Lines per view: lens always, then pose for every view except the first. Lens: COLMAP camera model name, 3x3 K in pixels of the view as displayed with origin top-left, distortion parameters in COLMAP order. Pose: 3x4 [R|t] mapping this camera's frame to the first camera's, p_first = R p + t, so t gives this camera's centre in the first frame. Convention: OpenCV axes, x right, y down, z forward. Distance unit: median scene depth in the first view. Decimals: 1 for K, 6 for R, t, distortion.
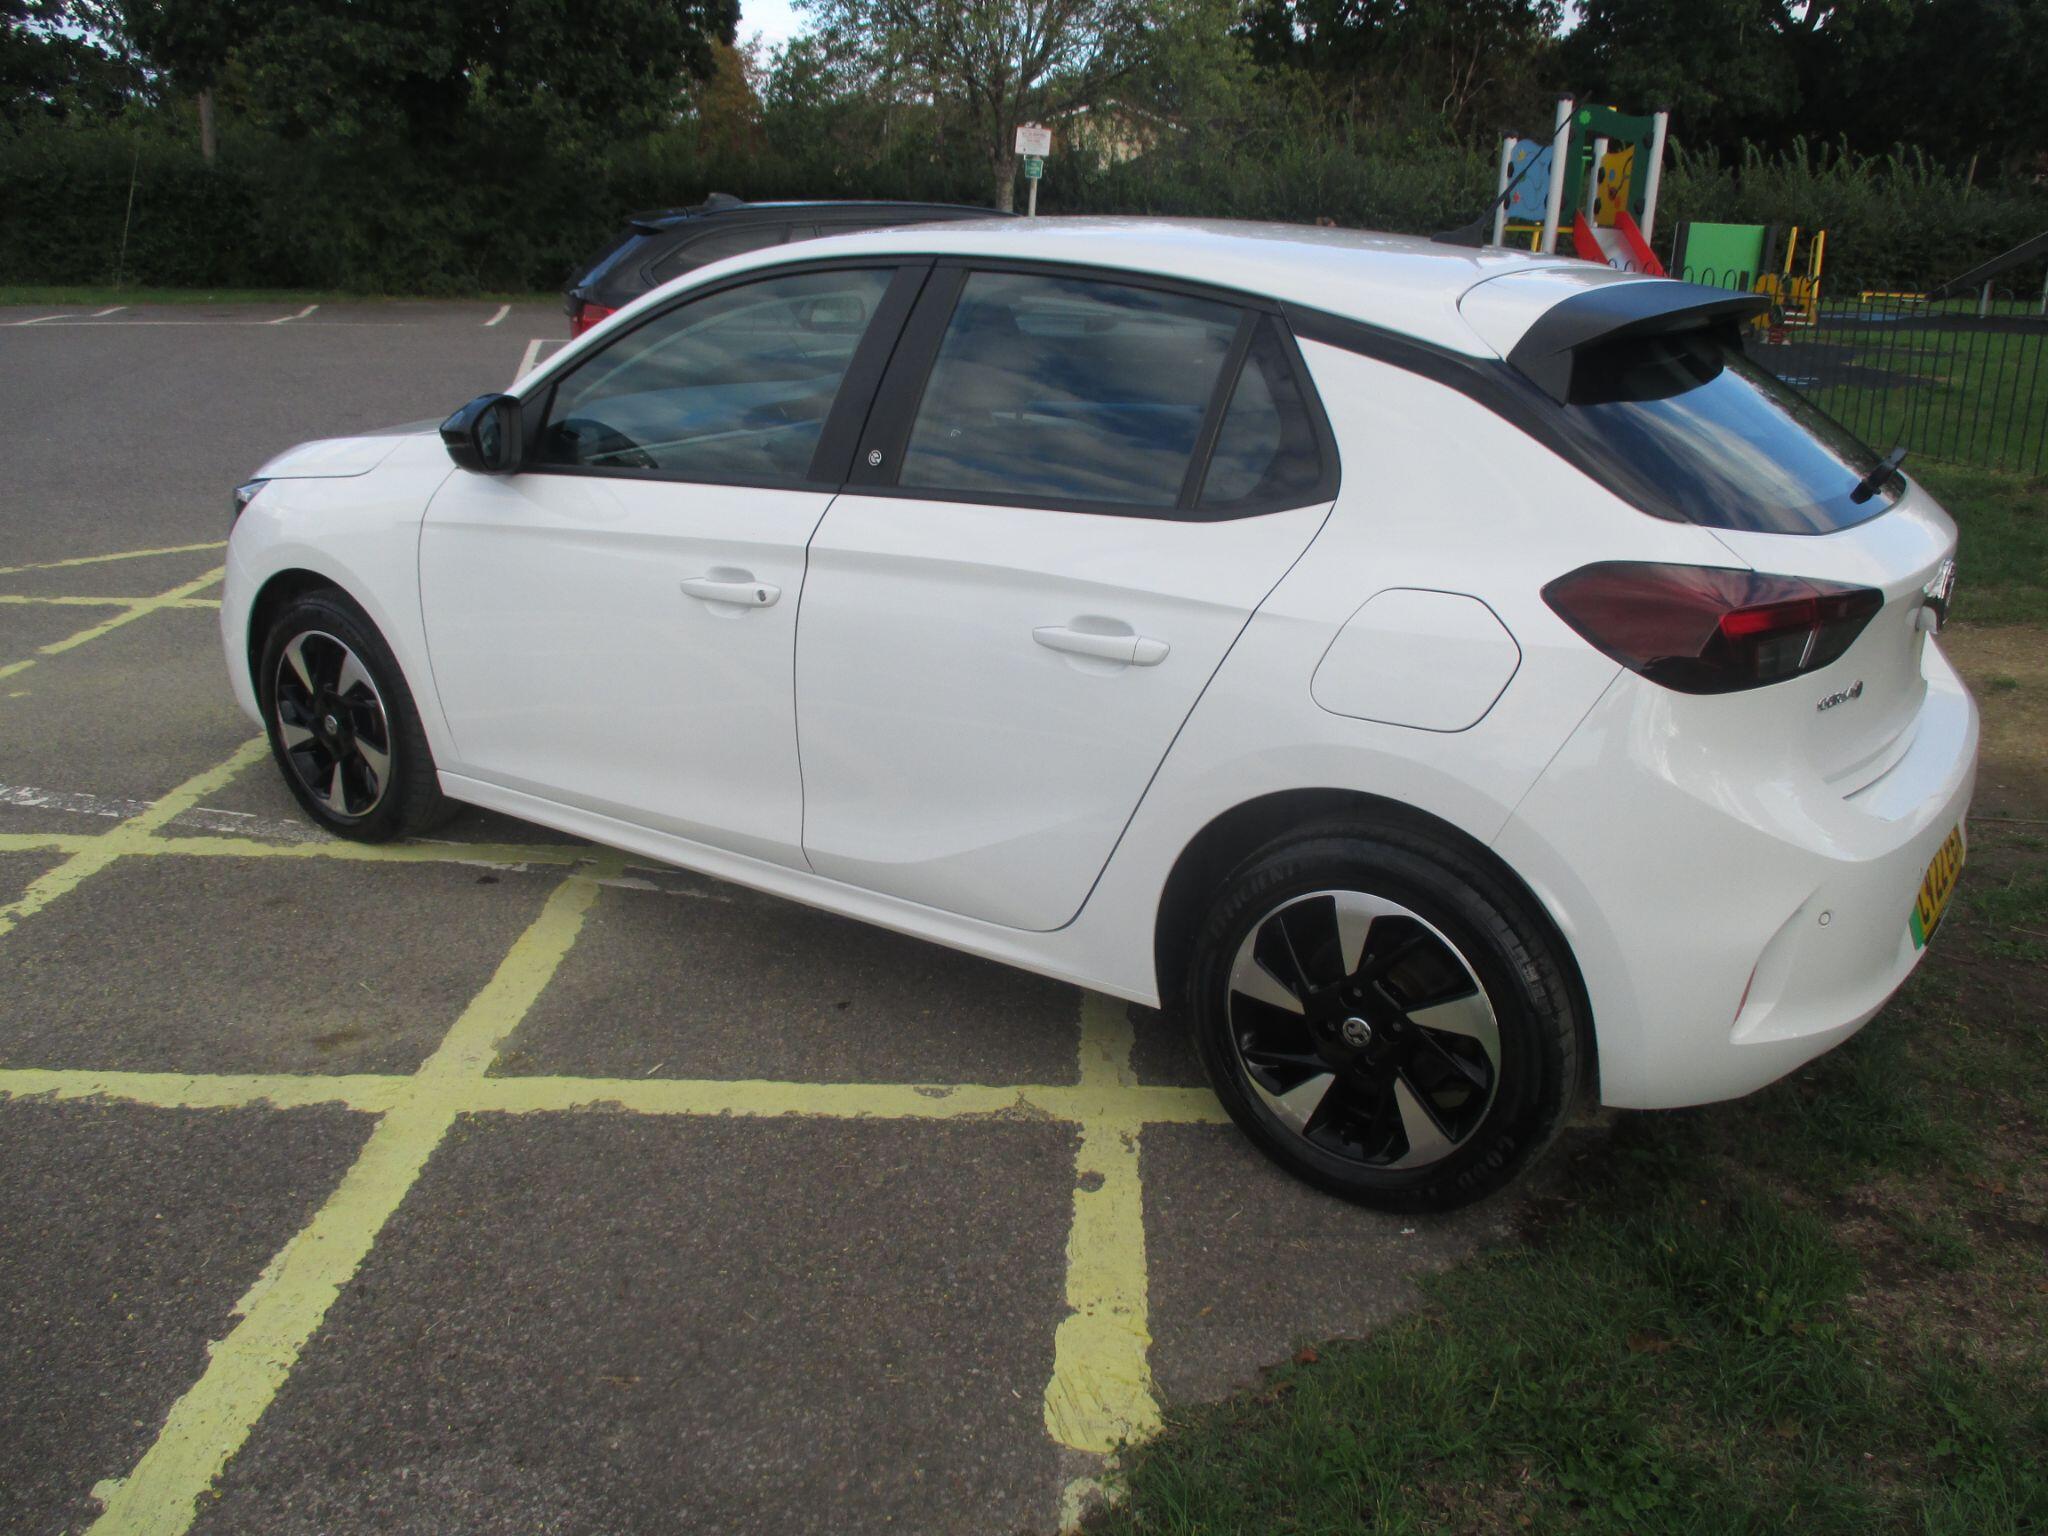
lens RADIAL K [[1648.7, 0, 1026.3], [0, 1648.7, 930.1], [0, 0, 1]] dist [-0.025073, -0.002664]
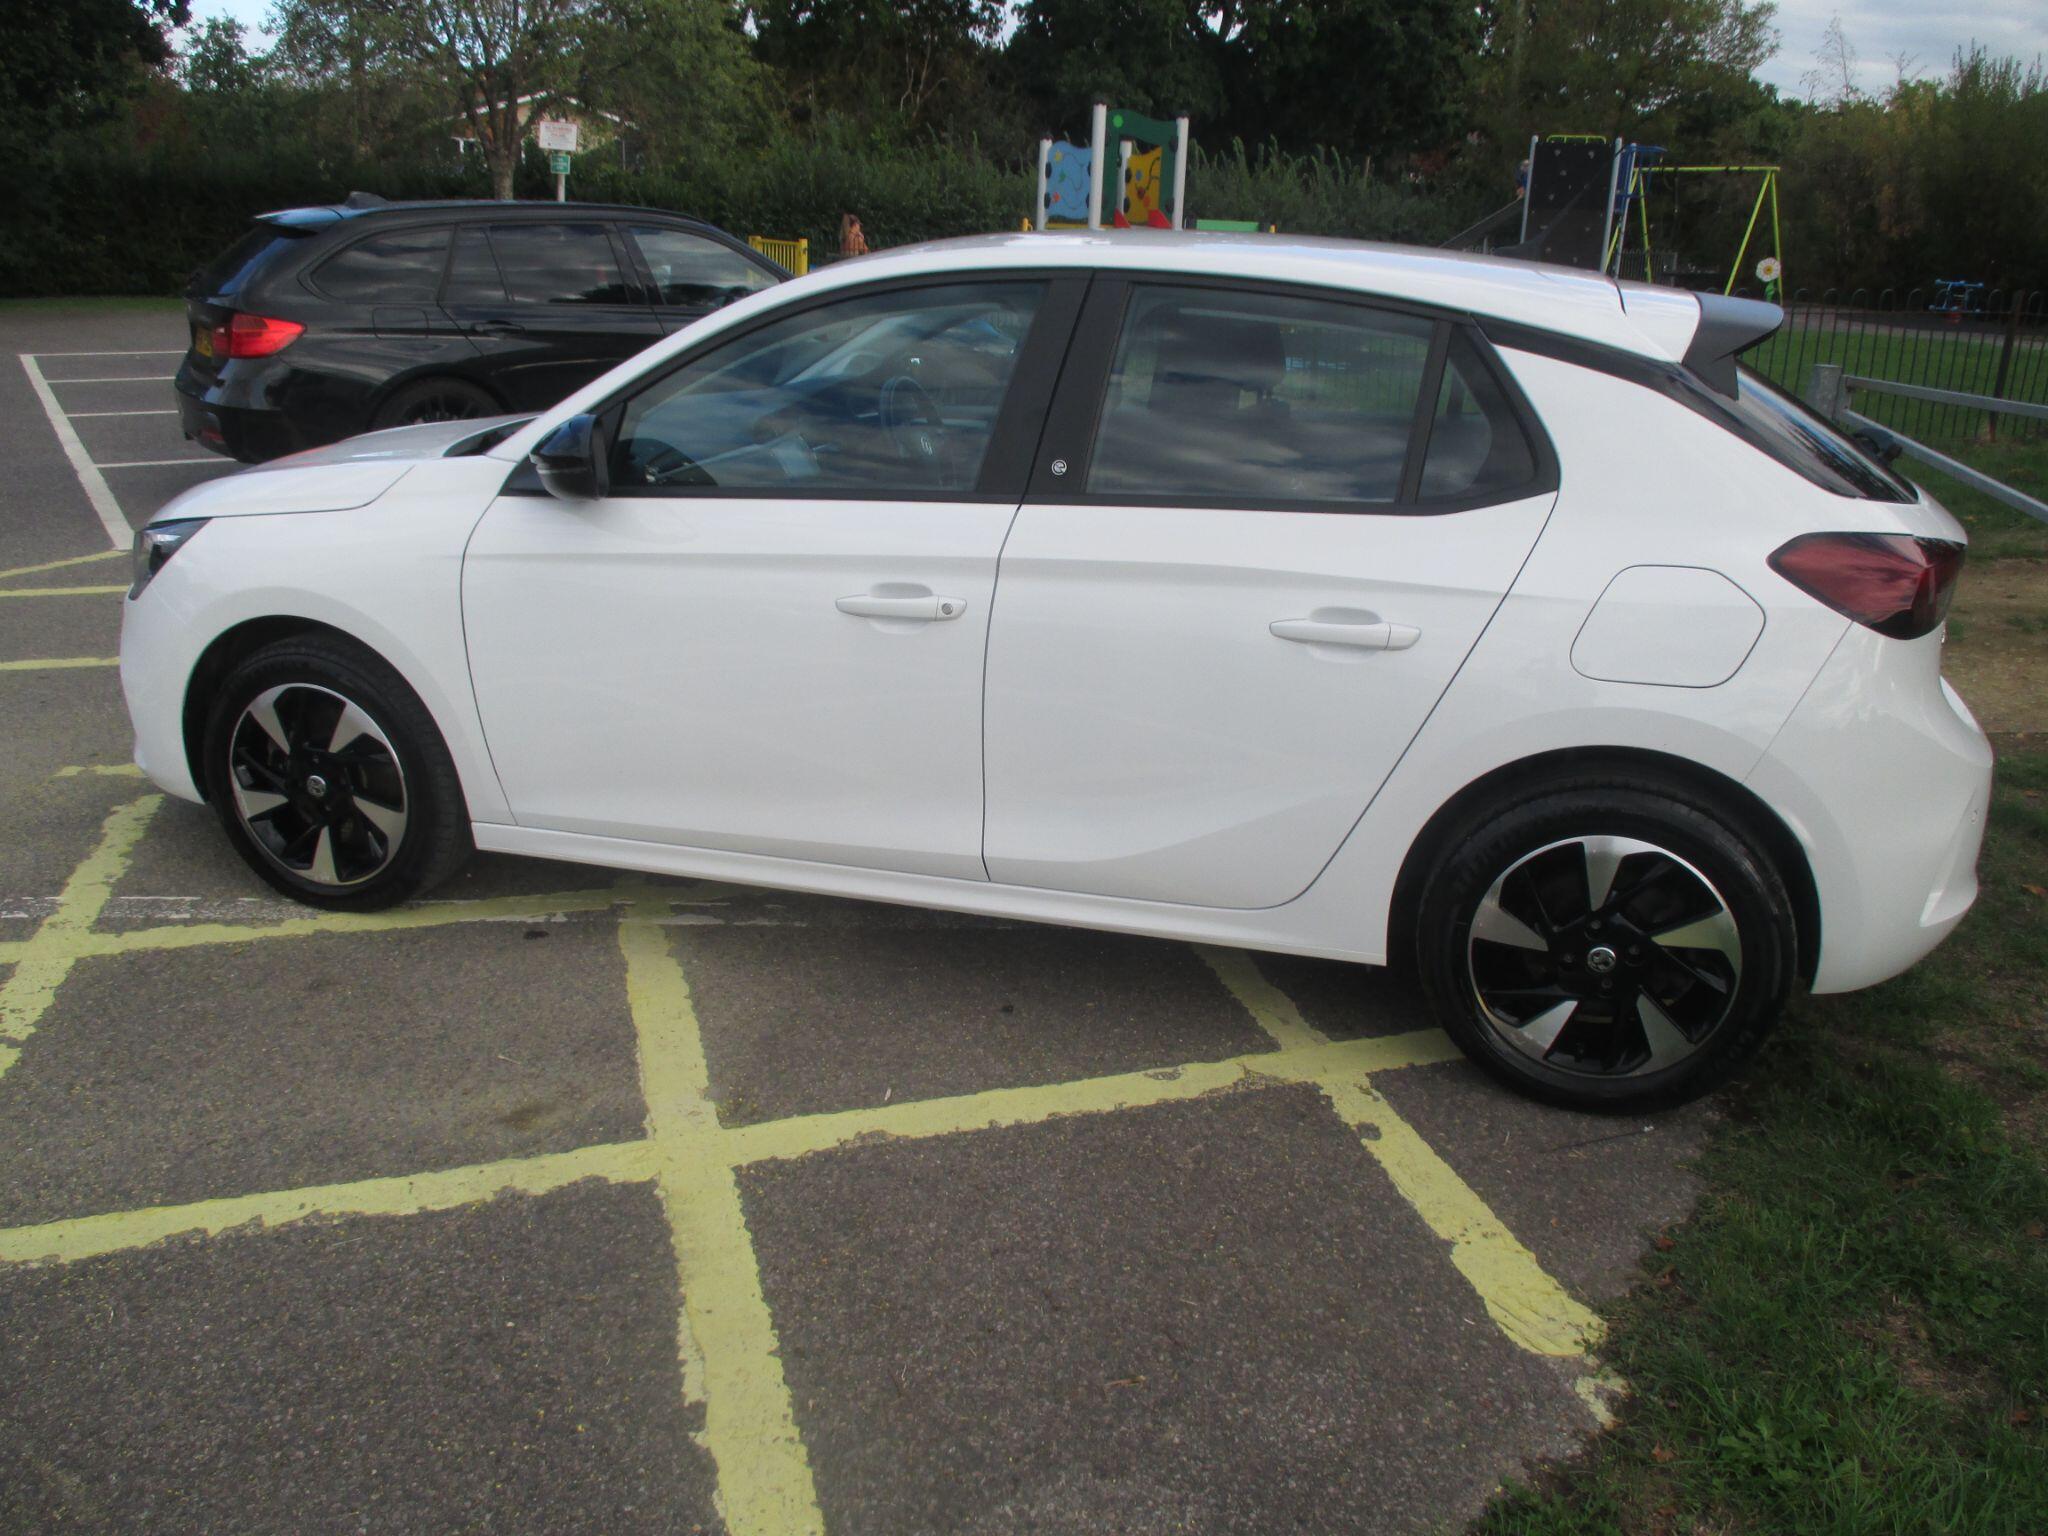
lens RADIAL K [[1648.7, 0, 1028.5], [0, 1648.7, 933.3], [0, 0, 1]] dist [-0.025073, -0.002664]
pose [[0.949292, -0.119970, 0.290604, -0.428220], [0.118634, 0.992688, 0.022281, -0.023972], [-0.291152, 0.013325, 0.956584, 0.030816]]
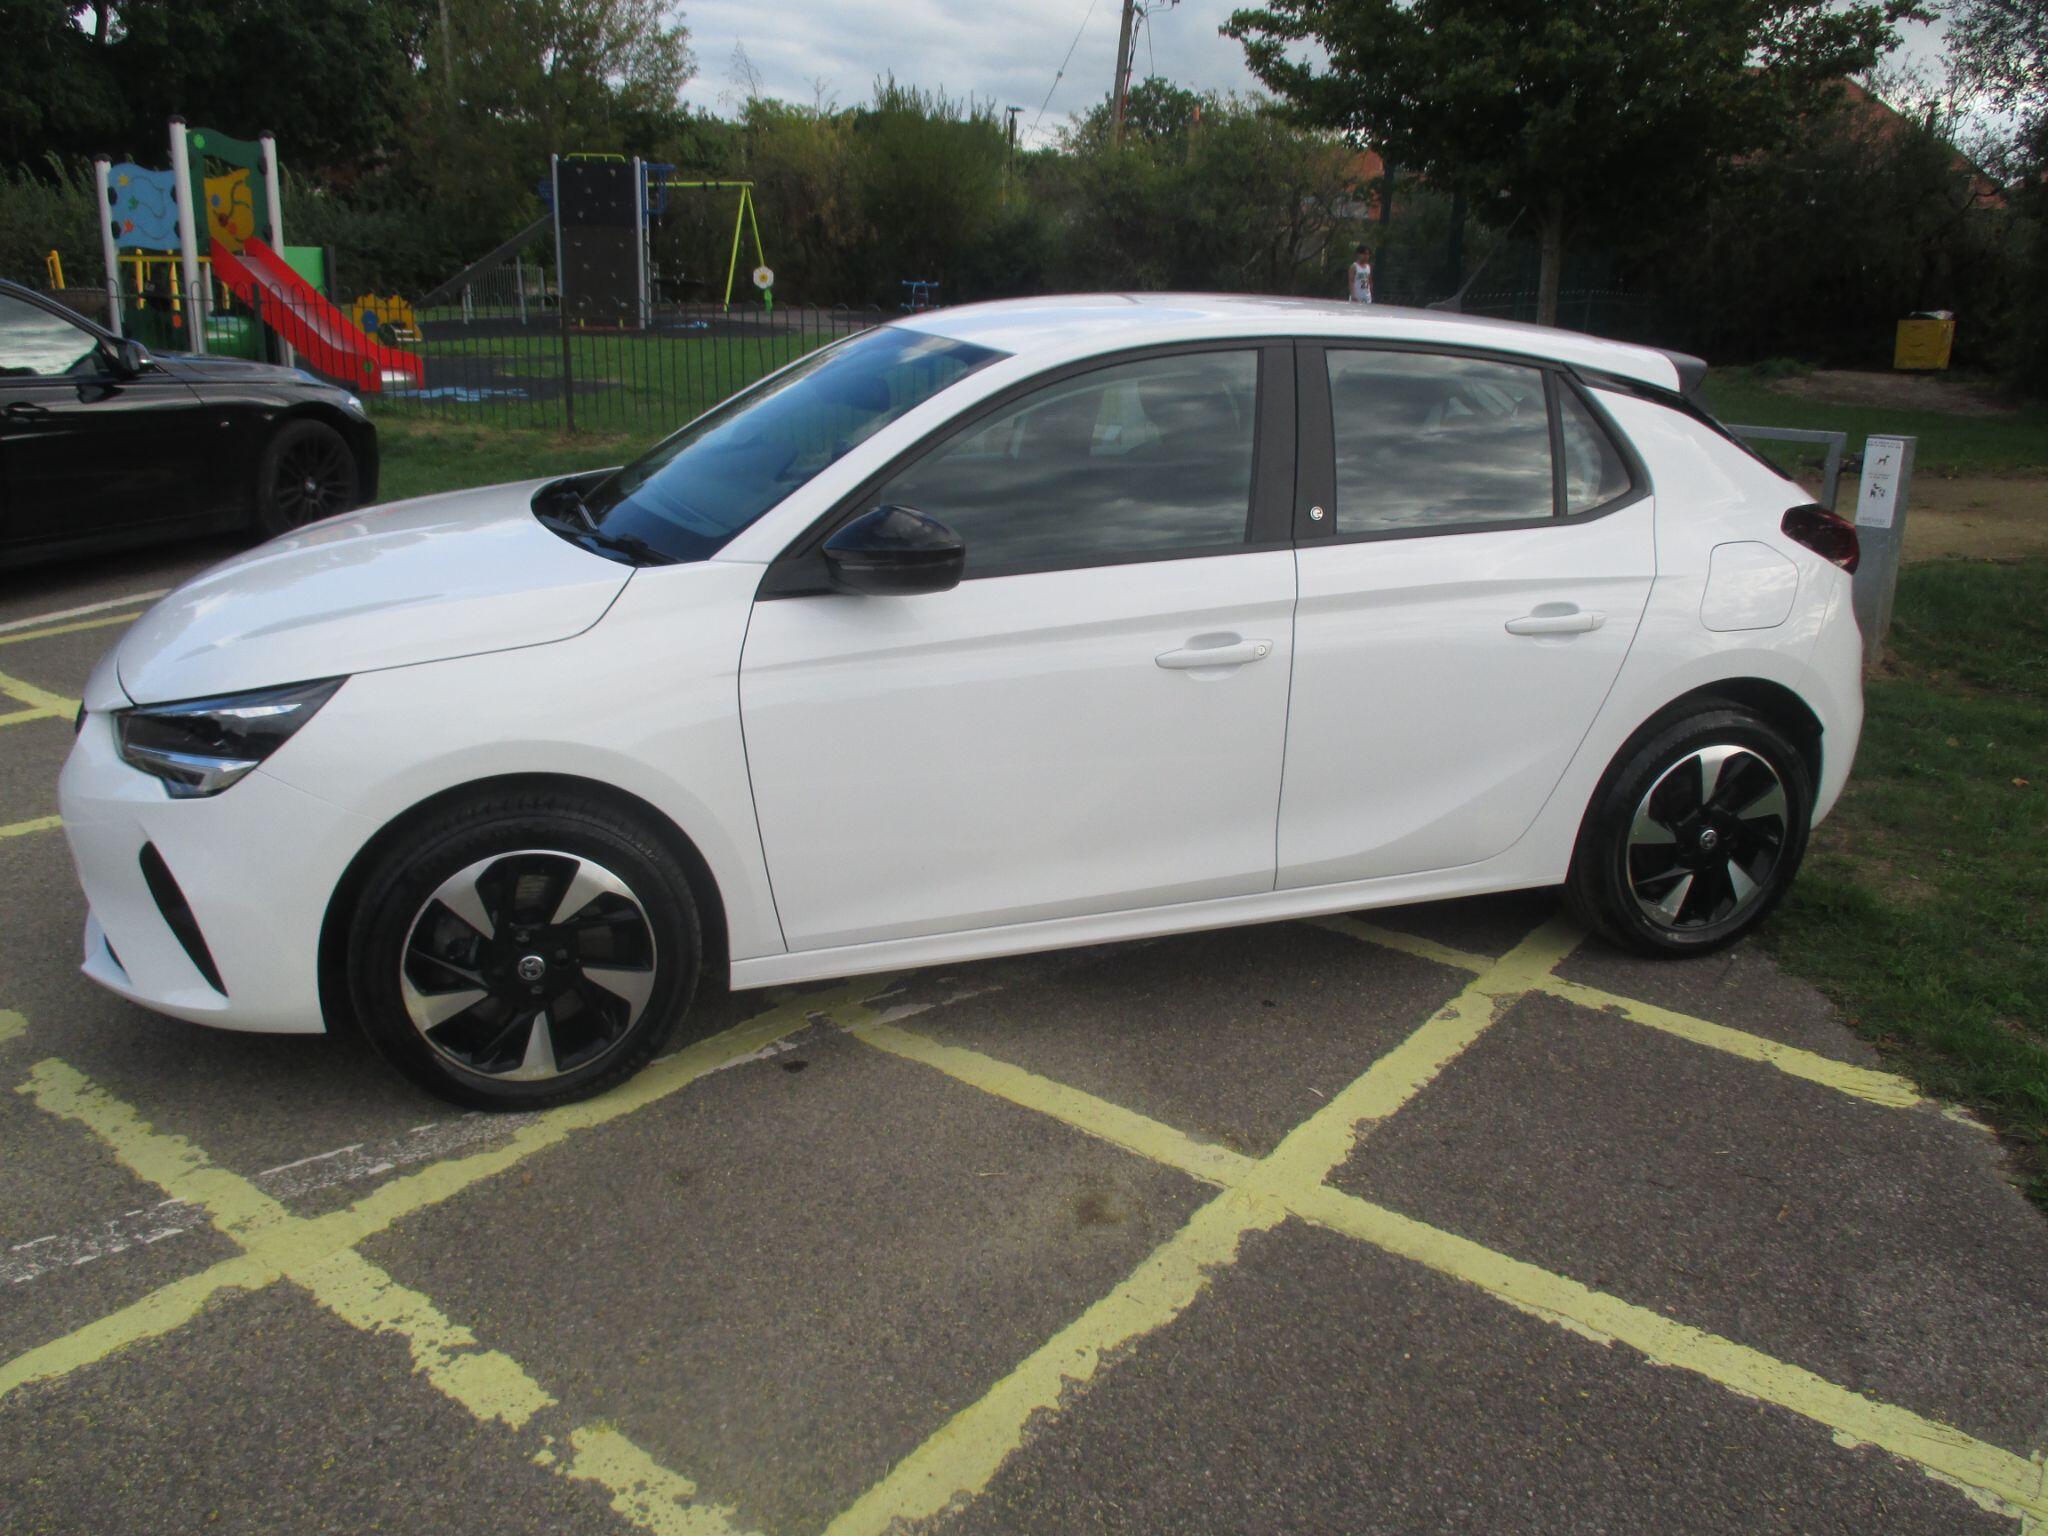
lens RADIAL K [[1648.7, 0, 1035.8], [0, 1648.7, 940.9], [0, 0, 1]] dist [-0.025073, -0.002664]
pose [[0.587696, -0.317860, 0.744028, -1.127994], [0.316470, 0.936640, 0.150172, -0.234478], [-0.744621, 0.147207, 0.651053, 0.424953]]
